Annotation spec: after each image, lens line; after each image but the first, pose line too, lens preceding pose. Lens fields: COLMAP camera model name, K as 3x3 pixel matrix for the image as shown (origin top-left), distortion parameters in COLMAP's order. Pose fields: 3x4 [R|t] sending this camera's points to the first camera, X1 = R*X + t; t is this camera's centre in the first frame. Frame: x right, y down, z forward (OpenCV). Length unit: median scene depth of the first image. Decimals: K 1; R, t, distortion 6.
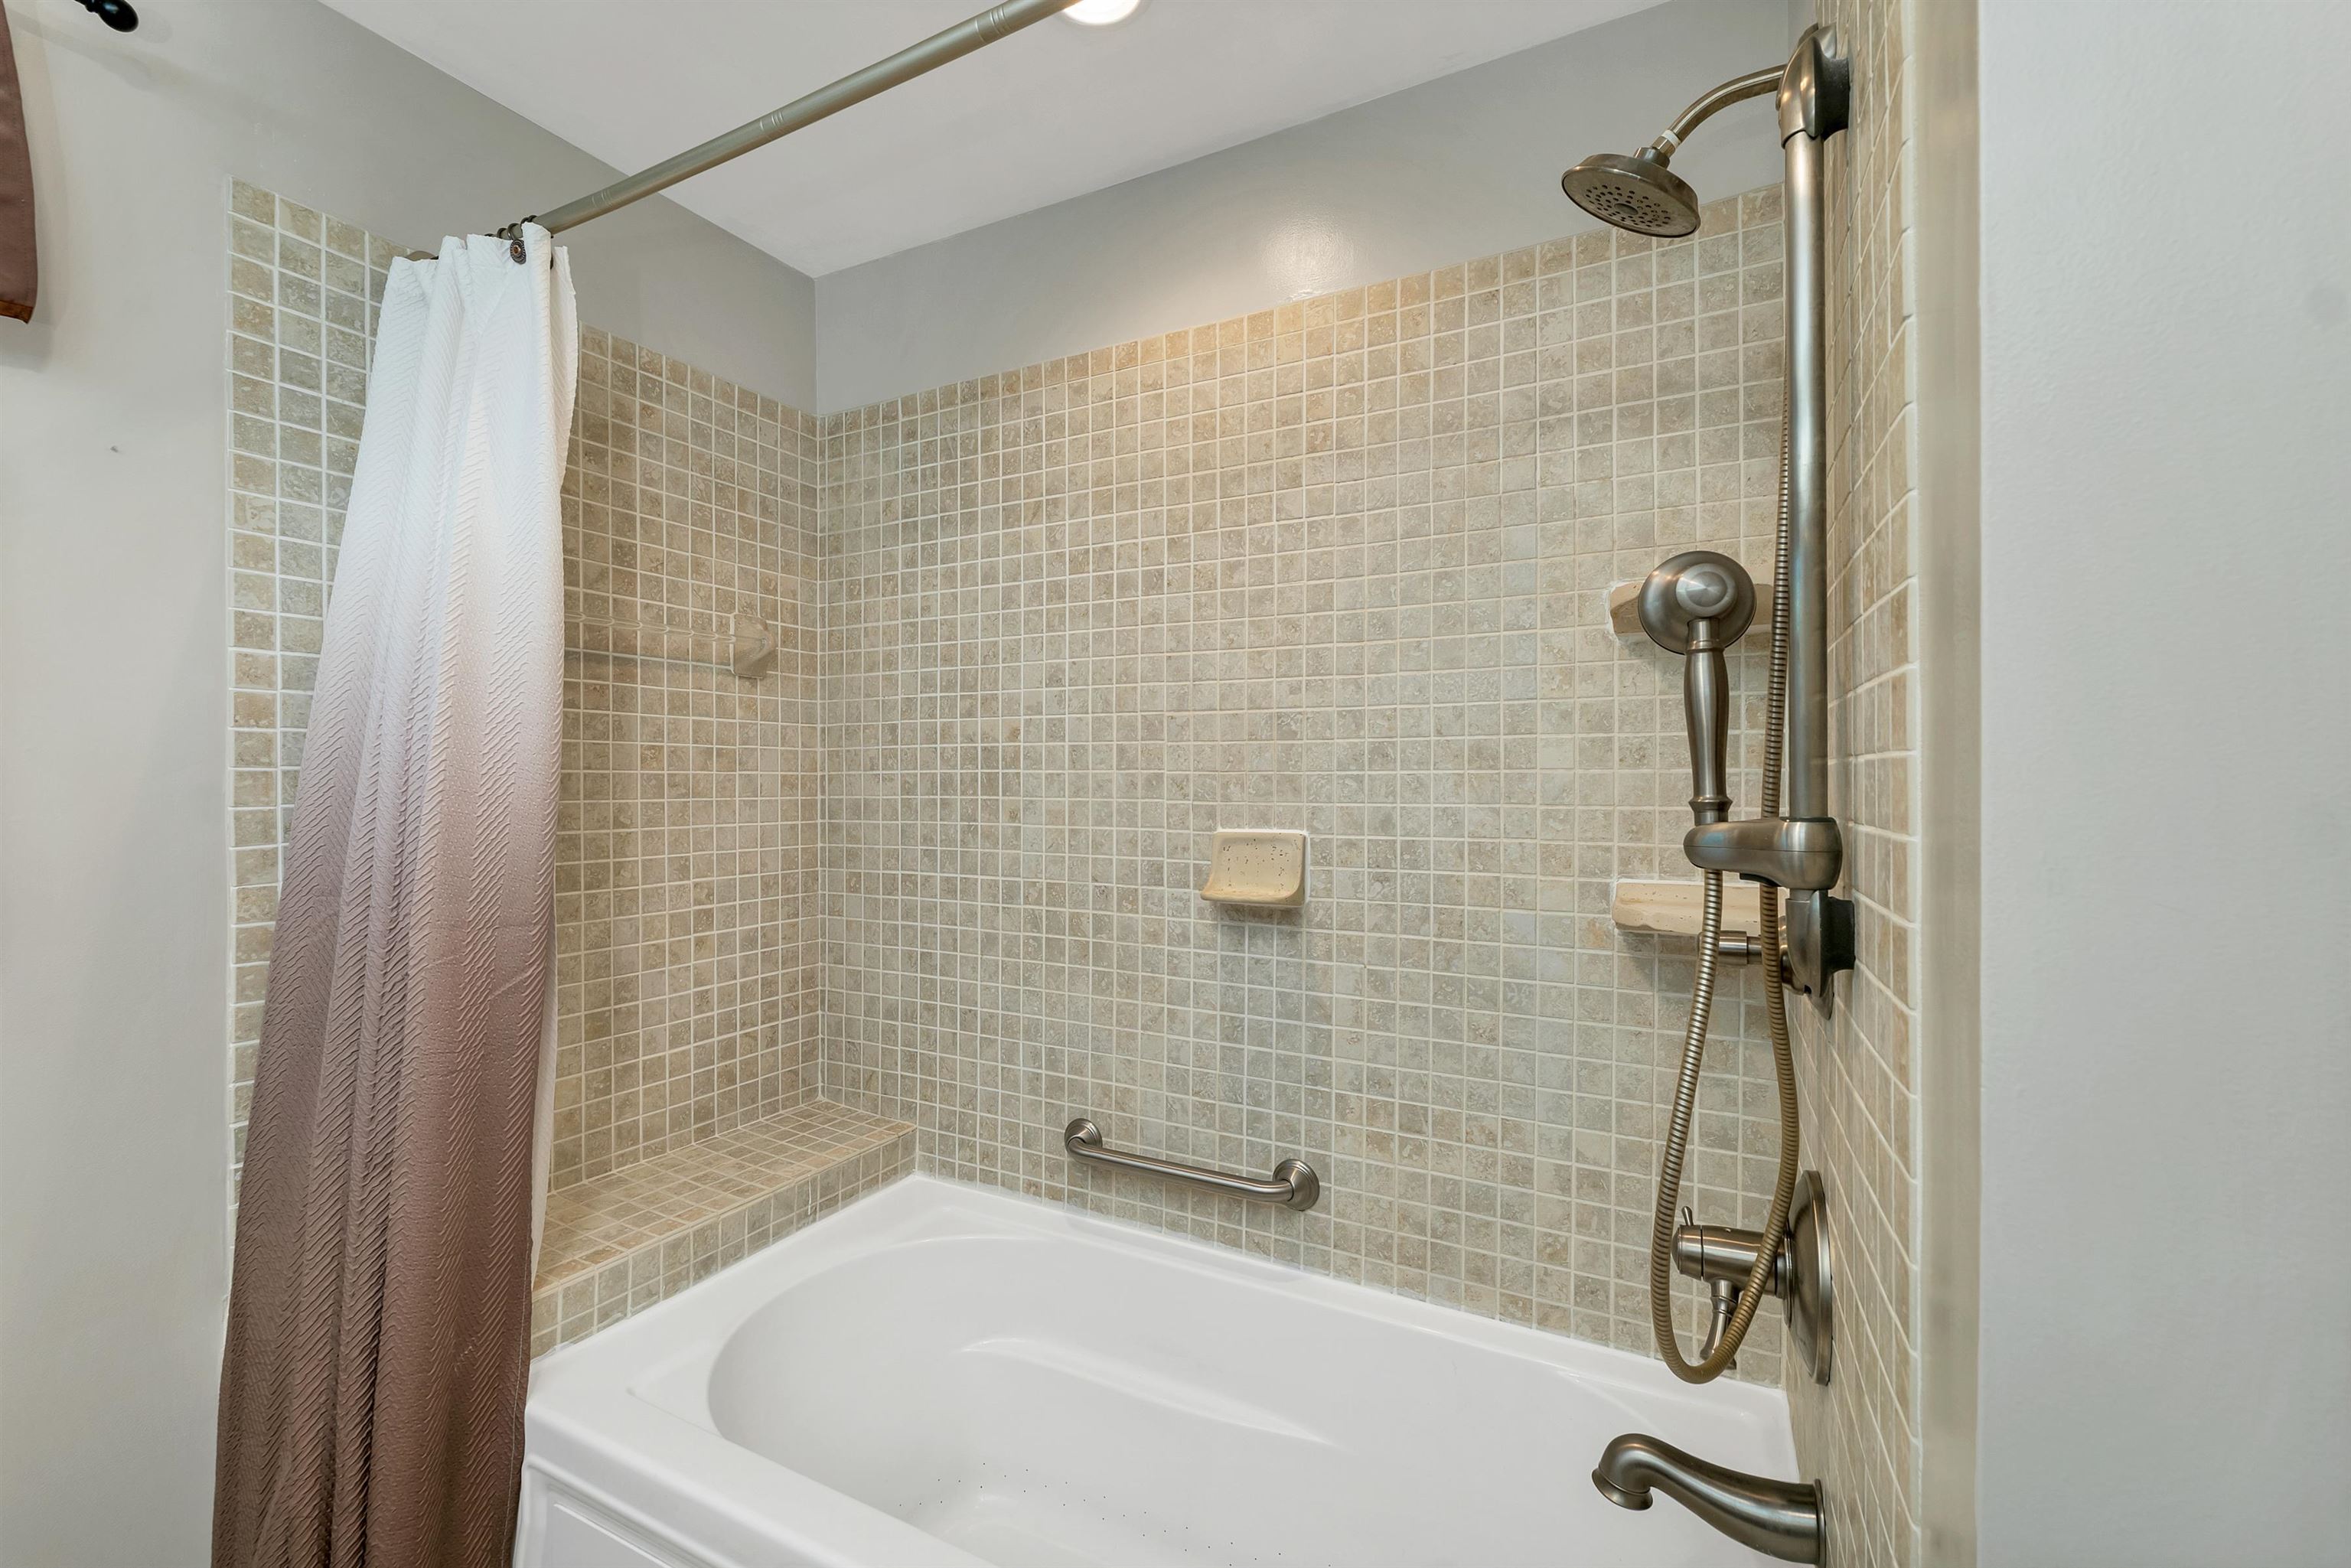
lens RADIAL K [[976.5, 0, 1163.6], [0, 976.5, 785.0], [0, 0, 1]] dist [0.001629, 0.000450]
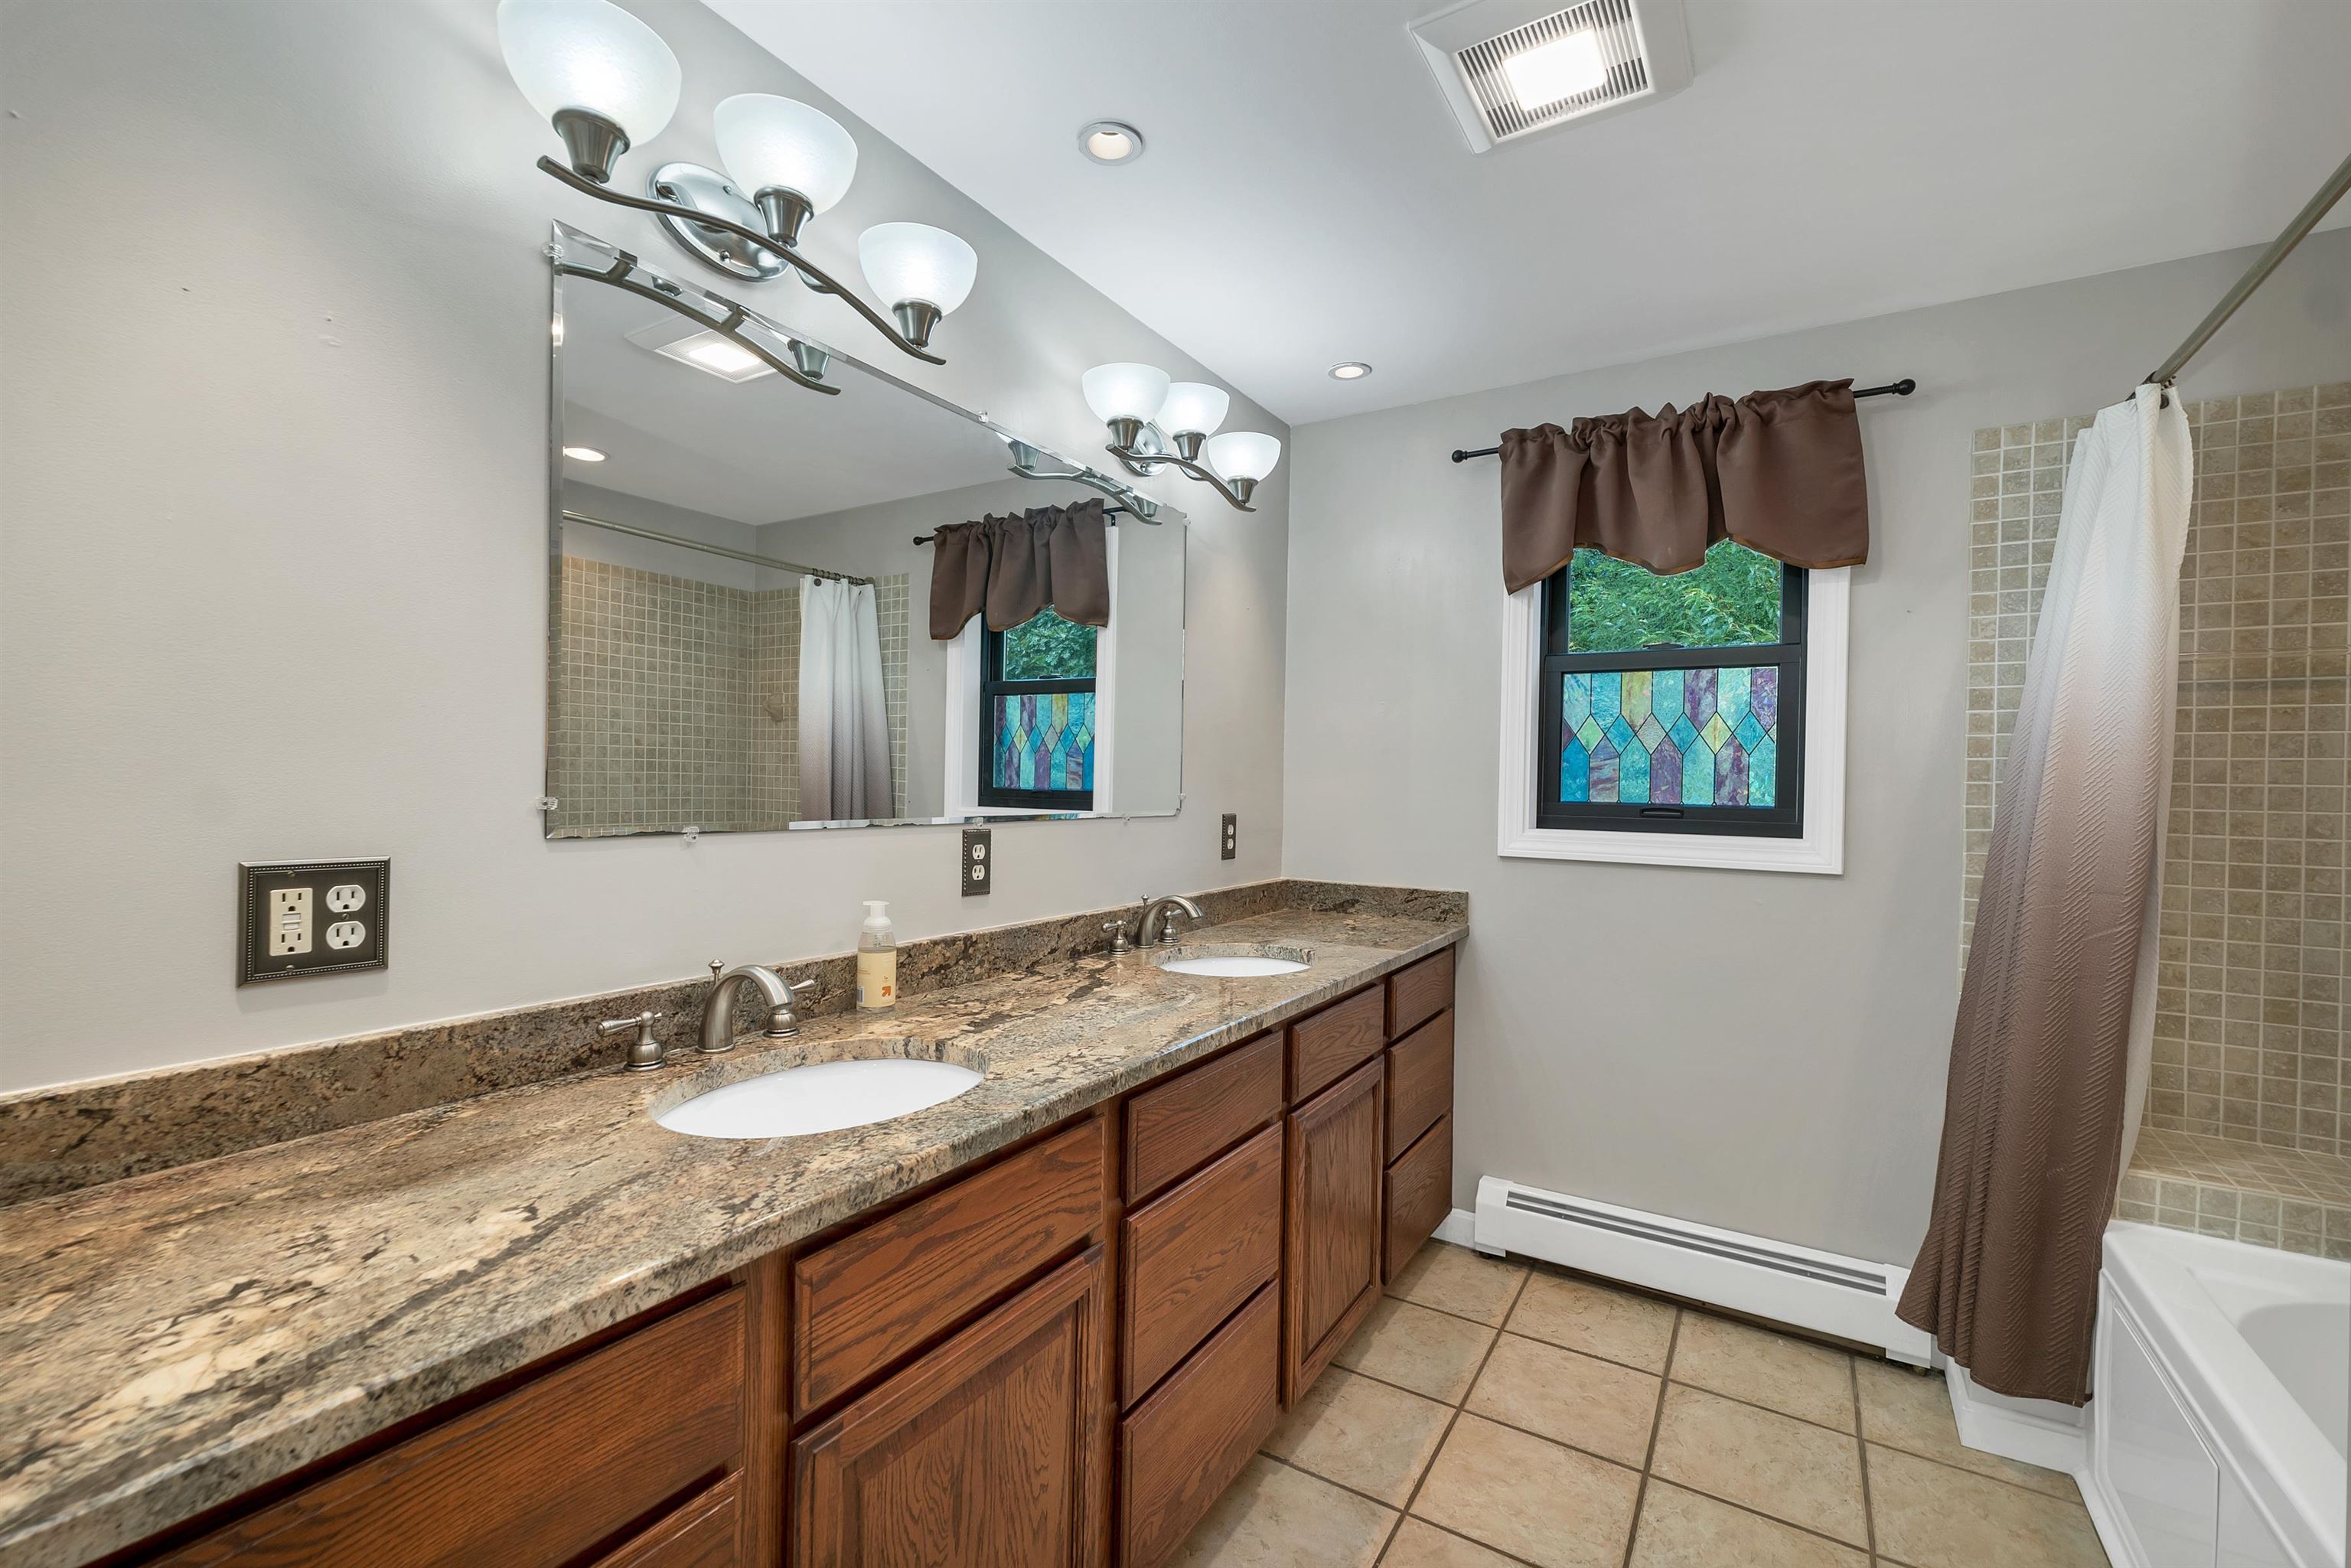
lens RADIAL K [[976.5, 0, 1163.6], [0, 976.5, 785.0], [0, 0, 1]] dist [0.001629, 0.000450]
pose [[-0.068811, 0.003913, -0.997622, 0.792607], [-0.018210, 0.999821, 0.005177, 0.004021], [0.997464, 0.018523, -0.068727, -0.255974]]
